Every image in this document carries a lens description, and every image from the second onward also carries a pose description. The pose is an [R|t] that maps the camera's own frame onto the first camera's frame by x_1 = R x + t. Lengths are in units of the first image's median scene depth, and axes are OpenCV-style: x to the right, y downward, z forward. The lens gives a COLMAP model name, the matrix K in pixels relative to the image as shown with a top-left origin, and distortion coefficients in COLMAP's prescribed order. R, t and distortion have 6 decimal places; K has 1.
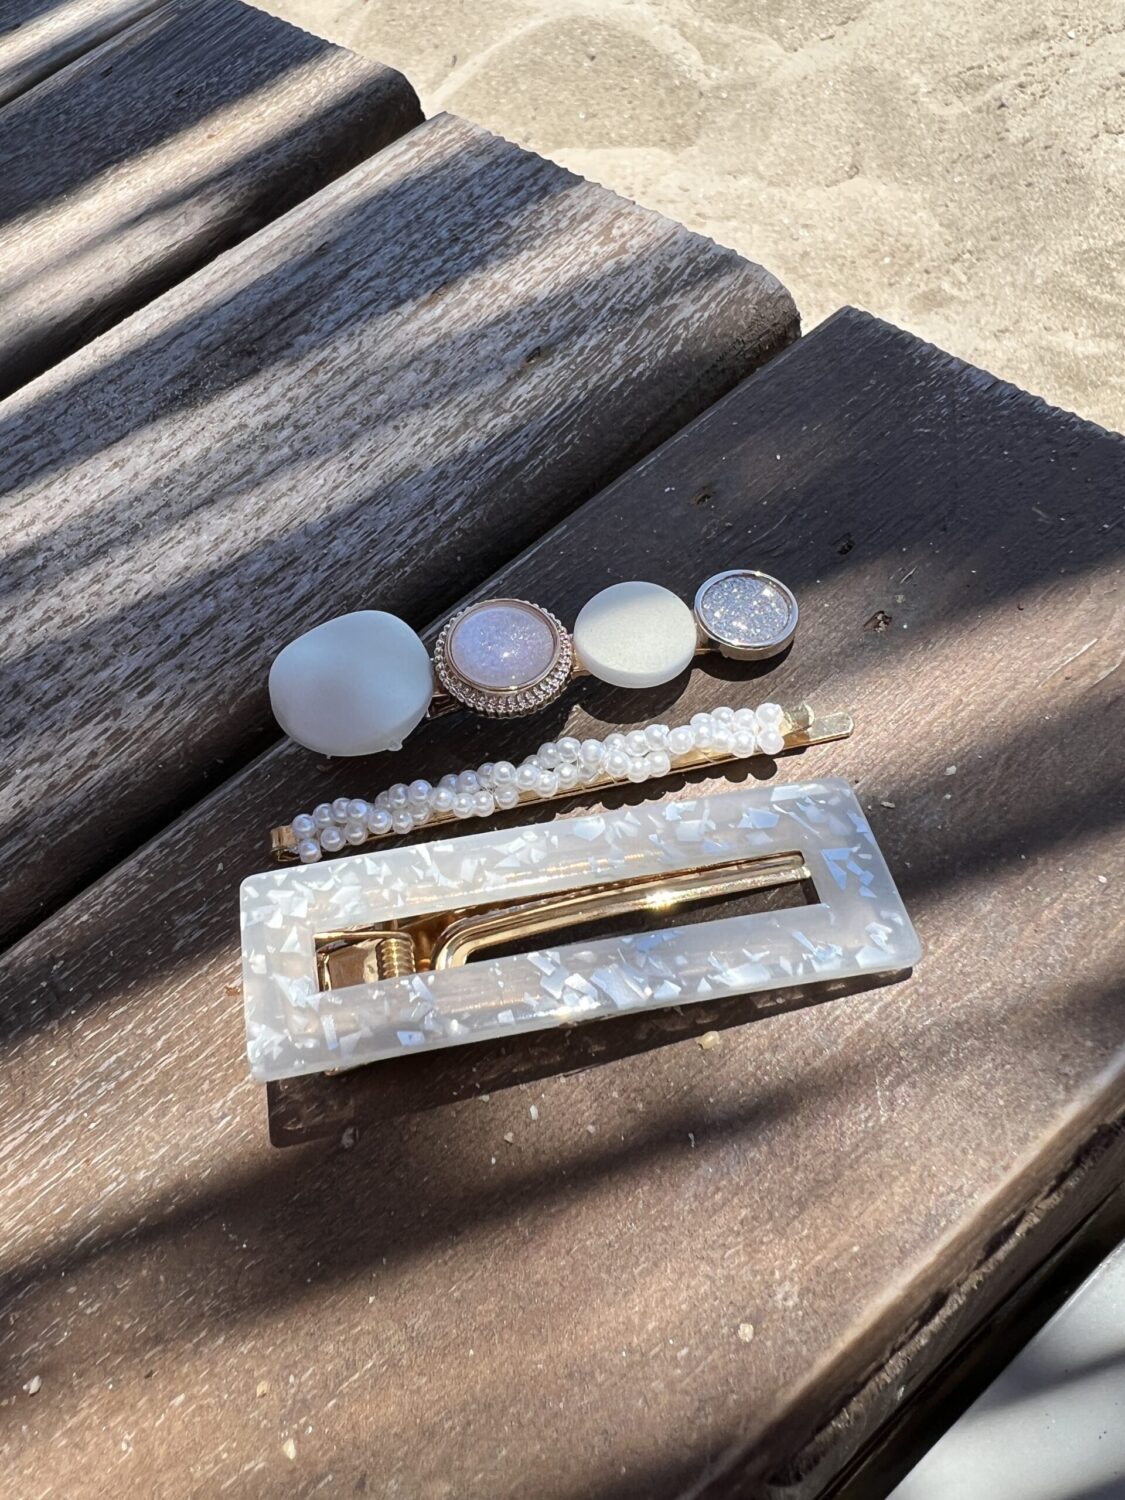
lens RADIAL K [[1146.3, 0, 463.1], [0, 1146.3, 676.1], [0, 0, 1]] dist [0.006823, -0.021341]
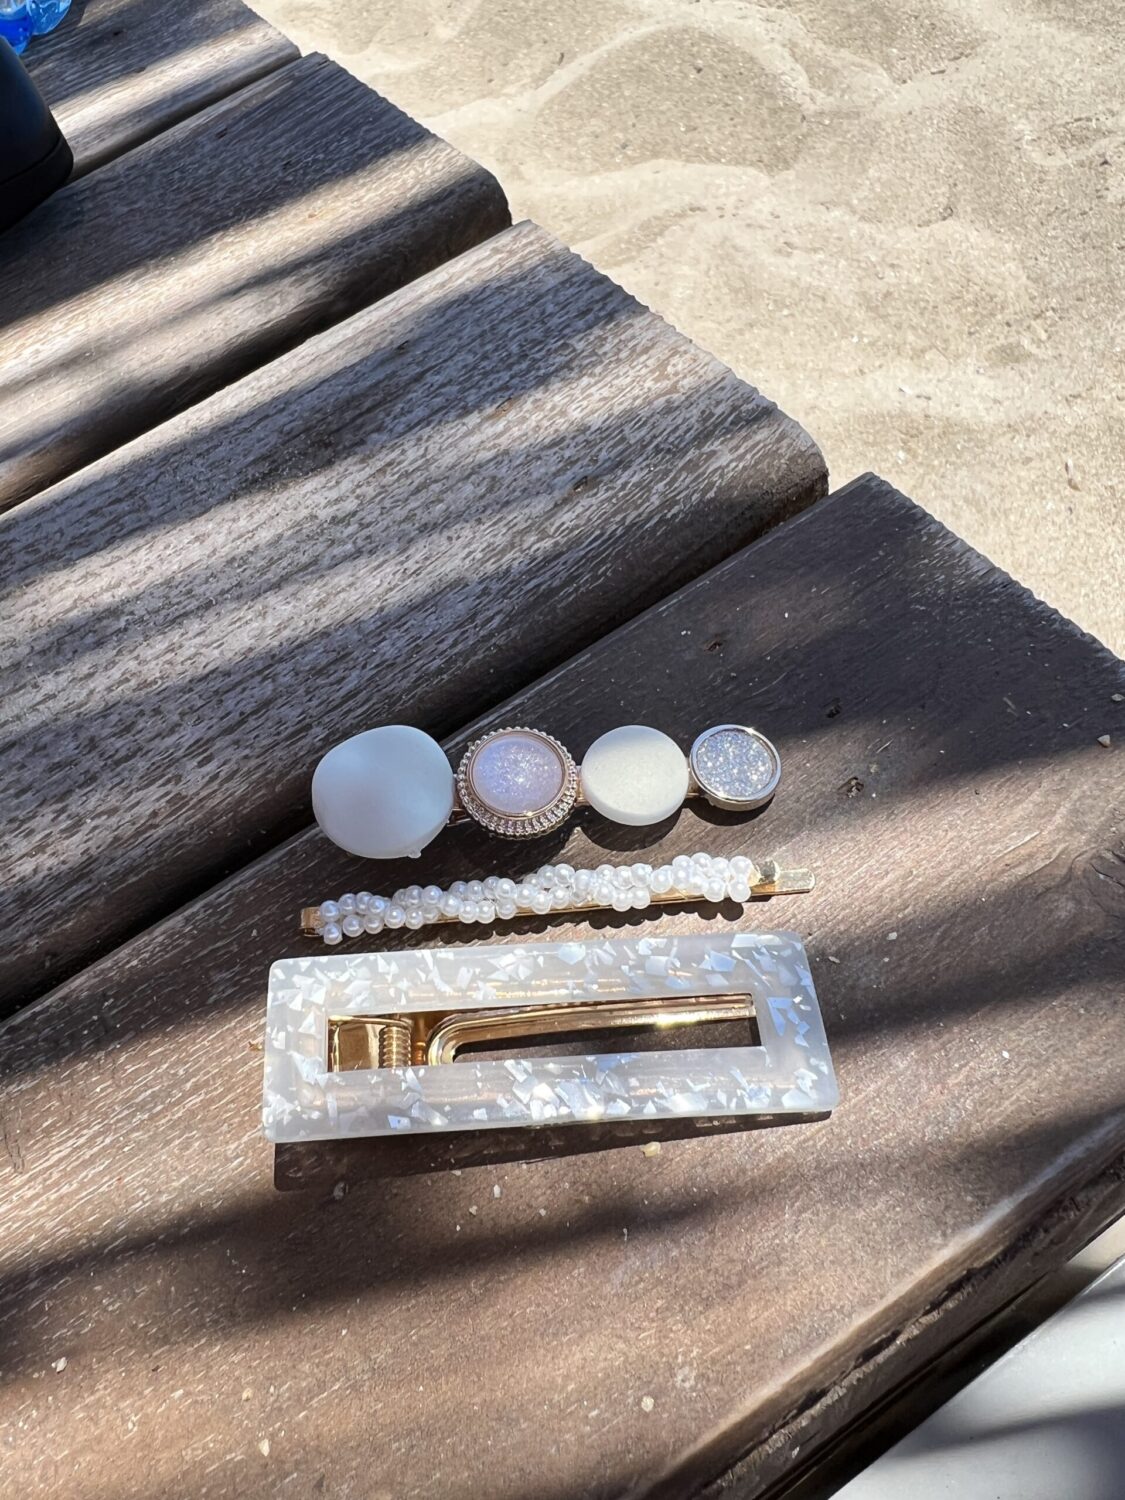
lens RADIAL K [[1146.3, 0, 464.7], [0, 1146.3, 678.6], [0, 0, 1]] dist [0.006823, -0.021341]
pose [[0.993638, 0.107078, -0.034897, 0.009629], [-0.106055, 0.993909, 0.029951, -0.123572], [0.037891, -0.026060, 0.998942, -0.117853]]
